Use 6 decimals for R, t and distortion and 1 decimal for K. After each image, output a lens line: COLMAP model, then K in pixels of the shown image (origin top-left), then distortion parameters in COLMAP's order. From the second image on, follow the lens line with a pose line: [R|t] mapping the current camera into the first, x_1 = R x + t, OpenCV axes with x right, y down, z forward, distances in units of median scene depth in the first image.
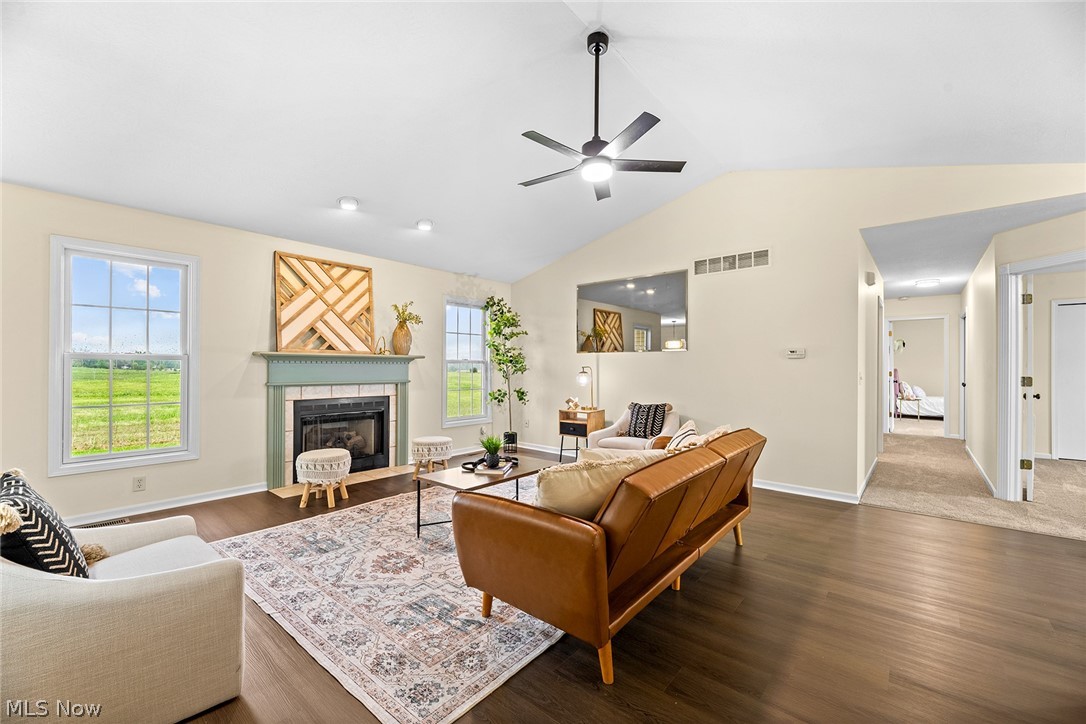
lens RADIAL K [[443.7, 0, 545.8], [0, 443.7, 363.3], [0, 0, 1]] dist [-0.000915, -0.000389]
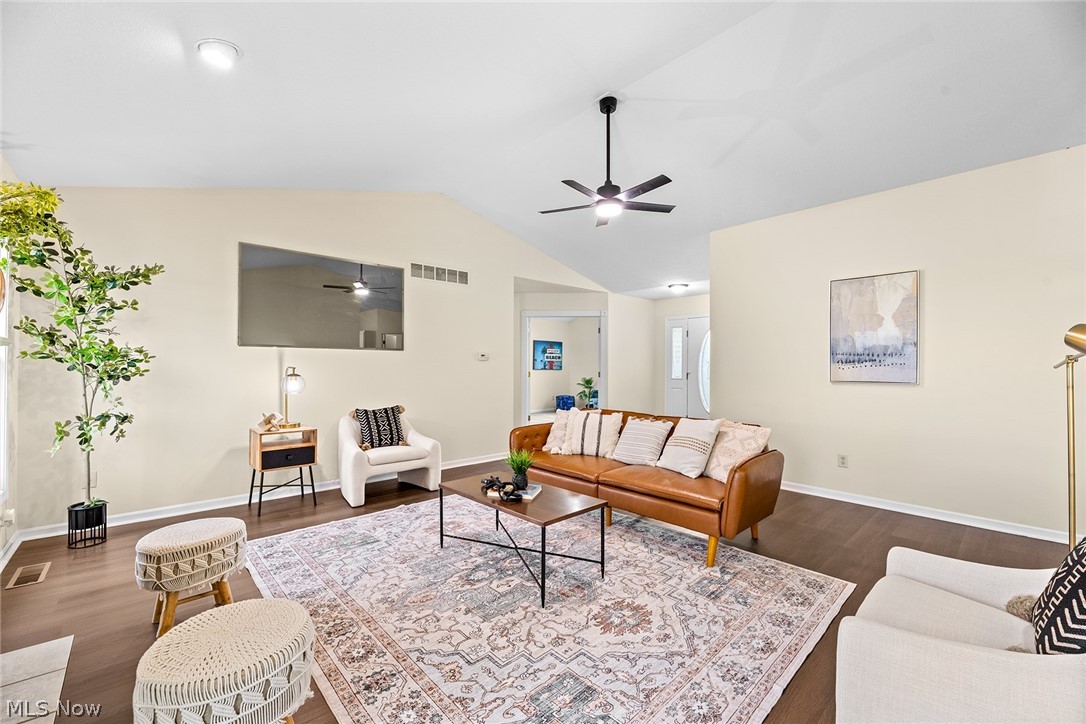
lens RADIAL K [[436.9, 0, 543.0], [0, 436.9, 362.0], [0, 0, 1]] dist [-0.000467, -0.000080]
pose [[0.128357, 0.005466, 0.991713, -1.025817], [-0.009084, 0.999949, -0.004335, -0.002999], [-0.991686, -0.008453, 0.128400, 0.942221]]
